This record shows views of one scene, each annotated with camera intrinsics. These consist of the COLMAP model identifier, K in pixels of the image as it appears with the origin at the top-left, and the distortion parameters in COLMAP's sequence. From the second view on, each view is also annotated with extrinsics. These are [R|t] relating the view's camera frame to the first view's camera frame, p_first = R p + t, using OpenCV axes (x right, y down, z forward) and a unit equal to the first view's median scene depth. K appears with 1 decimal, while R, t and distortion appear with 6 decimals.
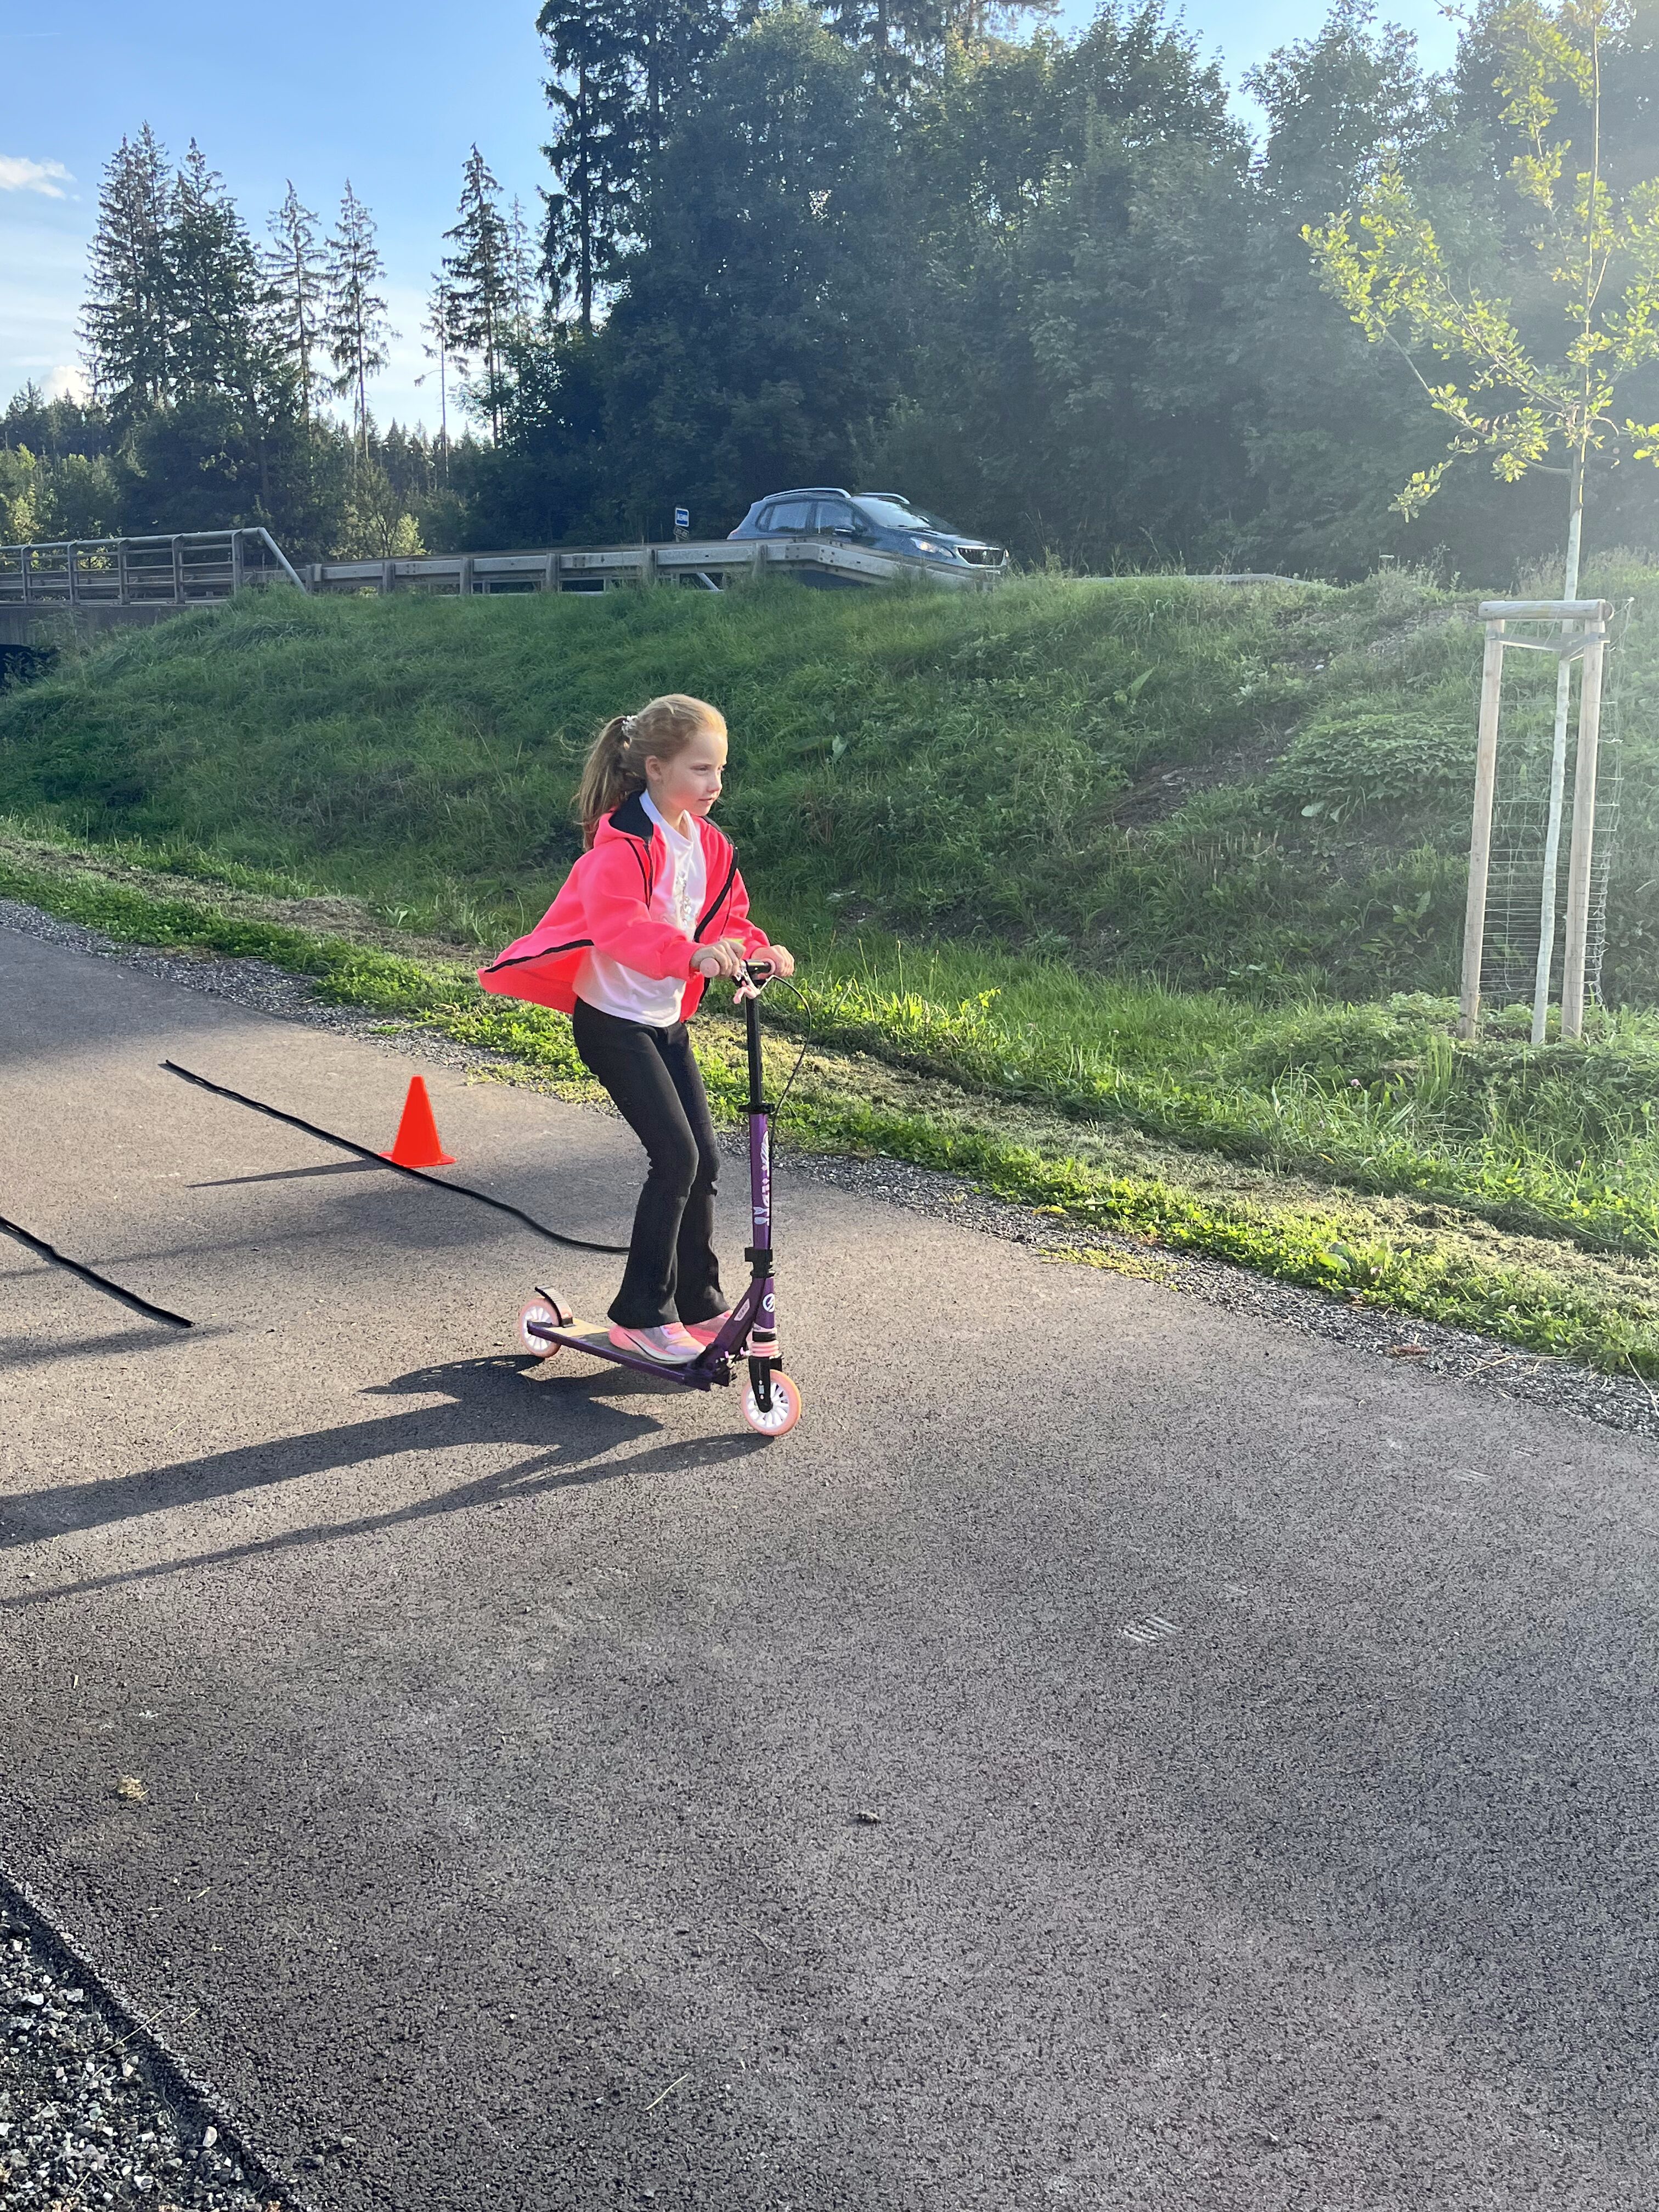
lens RADIAL K [[1999.0, 0, 828.4], [0, 1999.0, 1105.4], [0, 0, 1]] dist [0.009195, -0.002508]
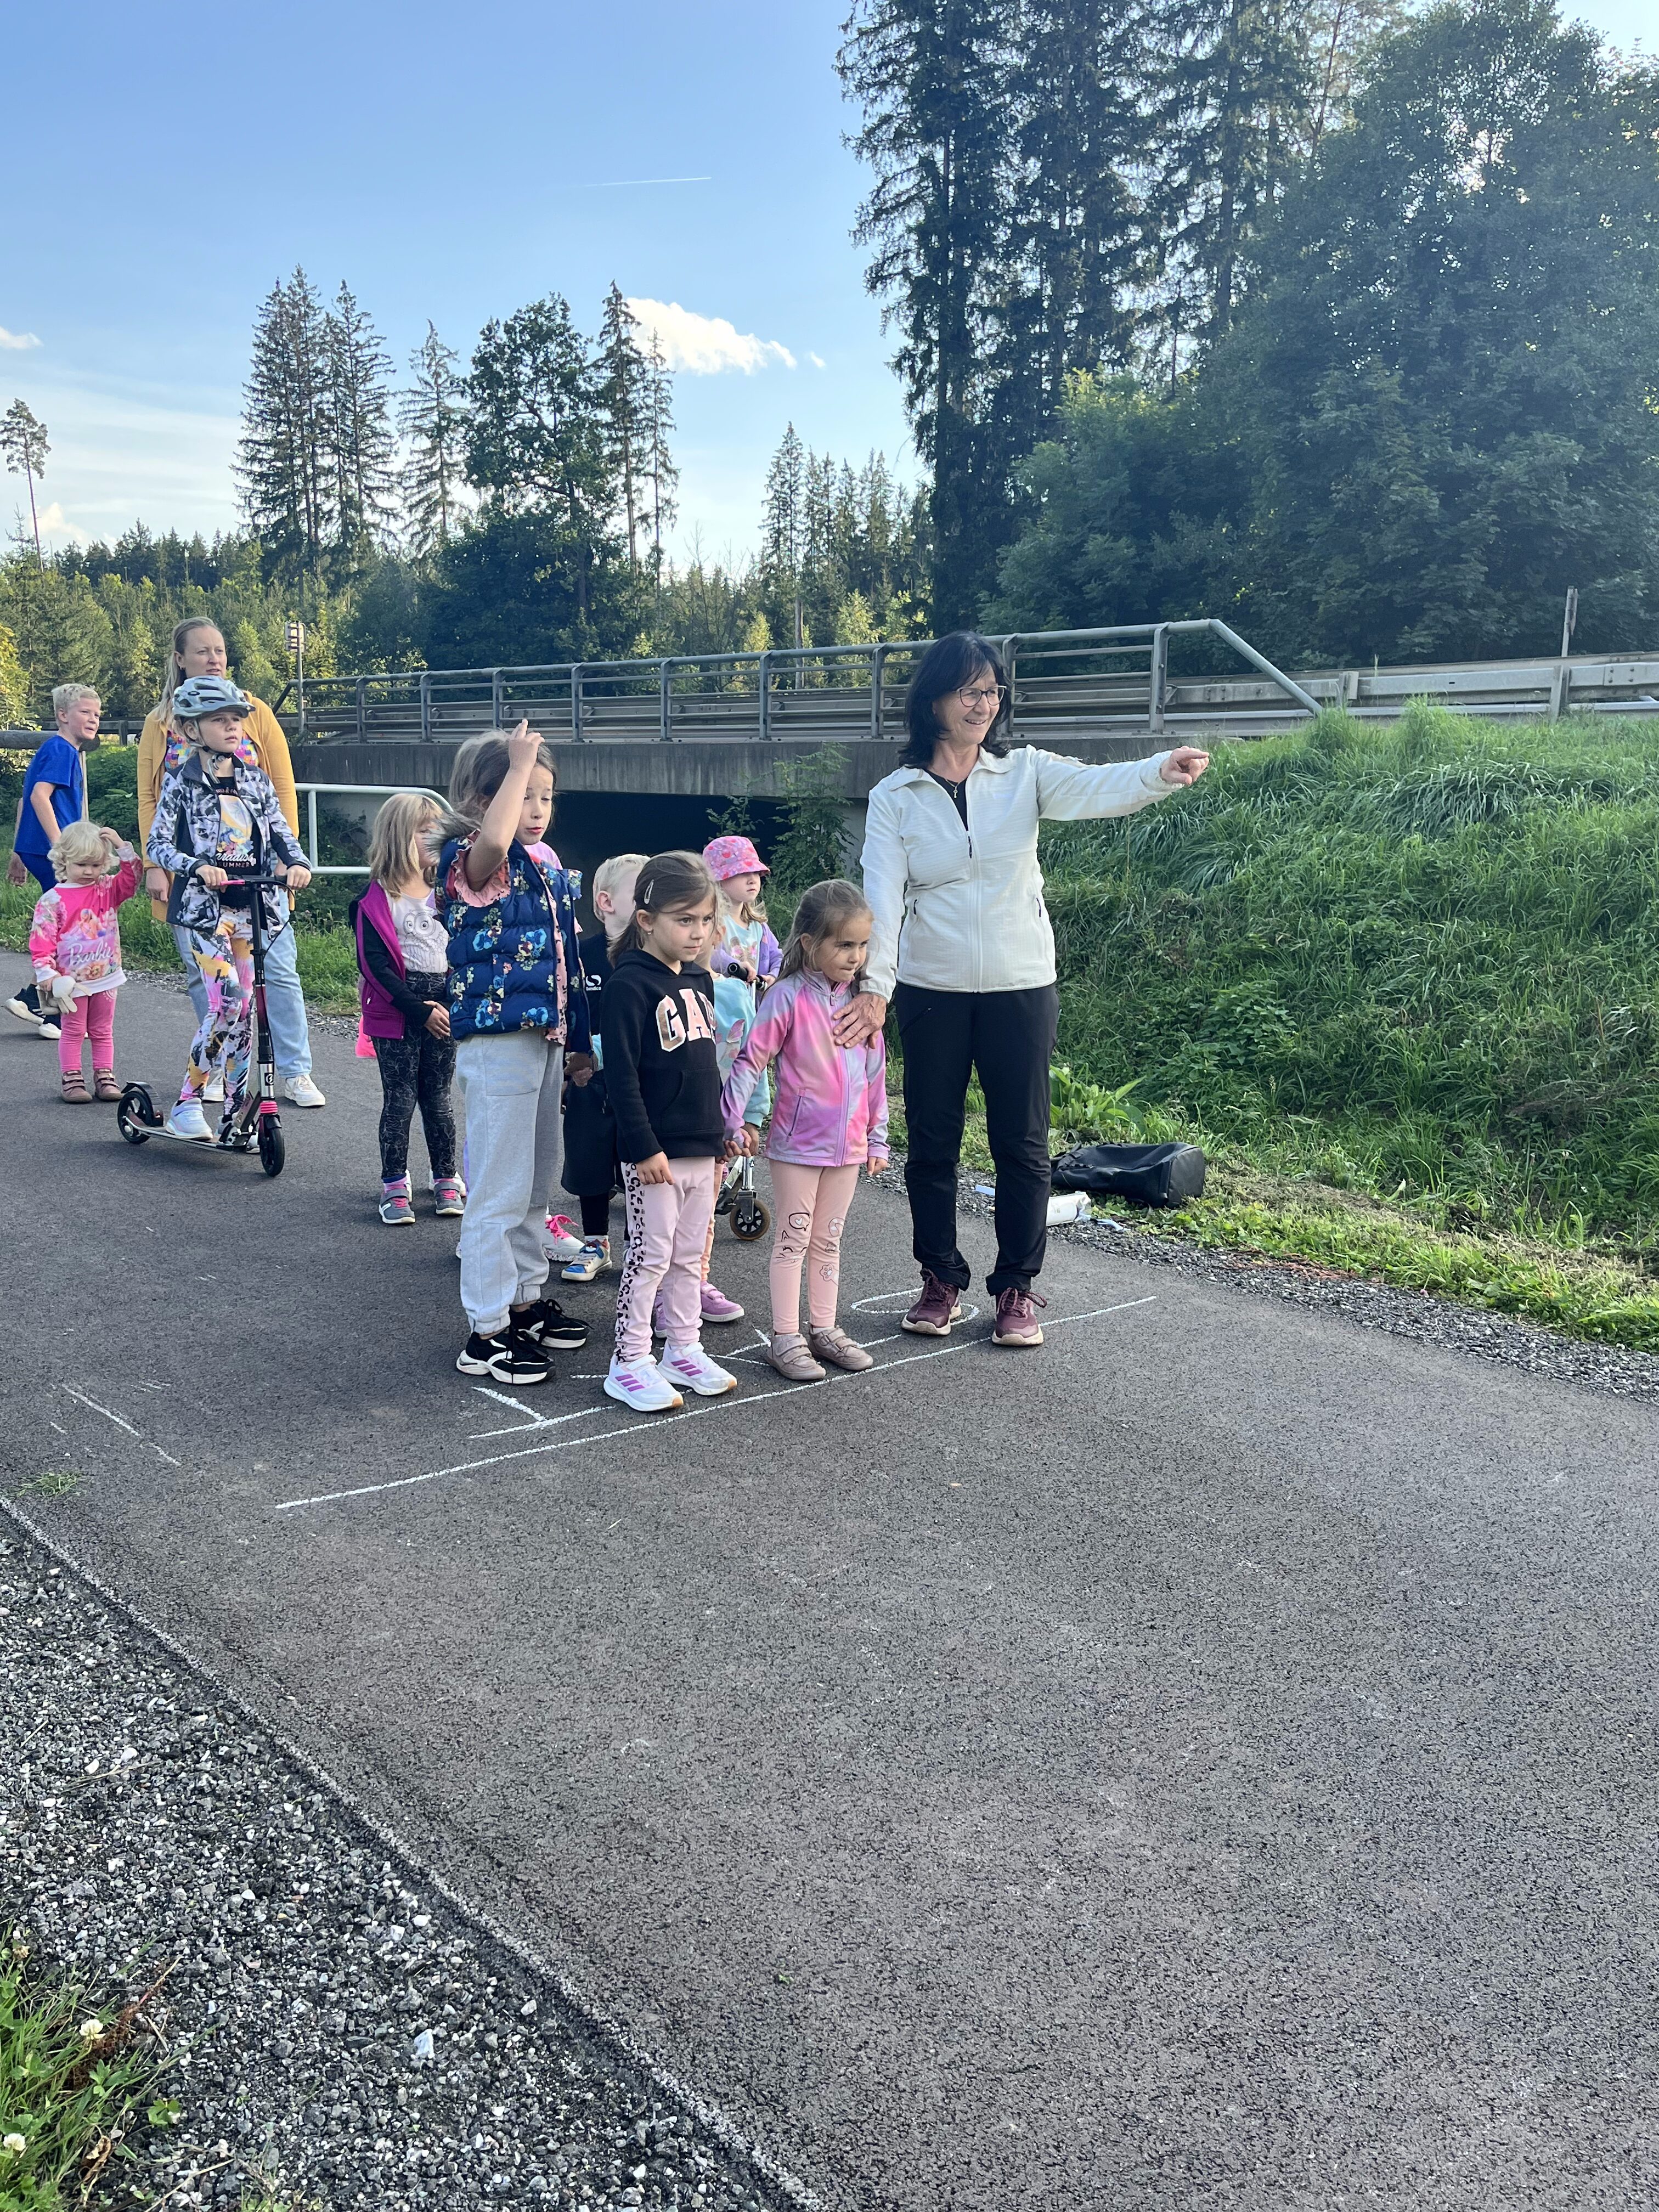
lens RADIAL K [[1800.6, 0, 830.8], [0, 1800.6, 1106.3], [0, 0, 1]] dist [0.006072, 0.003850]
pose [[0.999838, -0.017775, 0.002965, -0.073013], [0.017856, 0.999391, -0.029970, -0.019969], [-0.002430, 0.030018, 0.999546, 0.072771]]
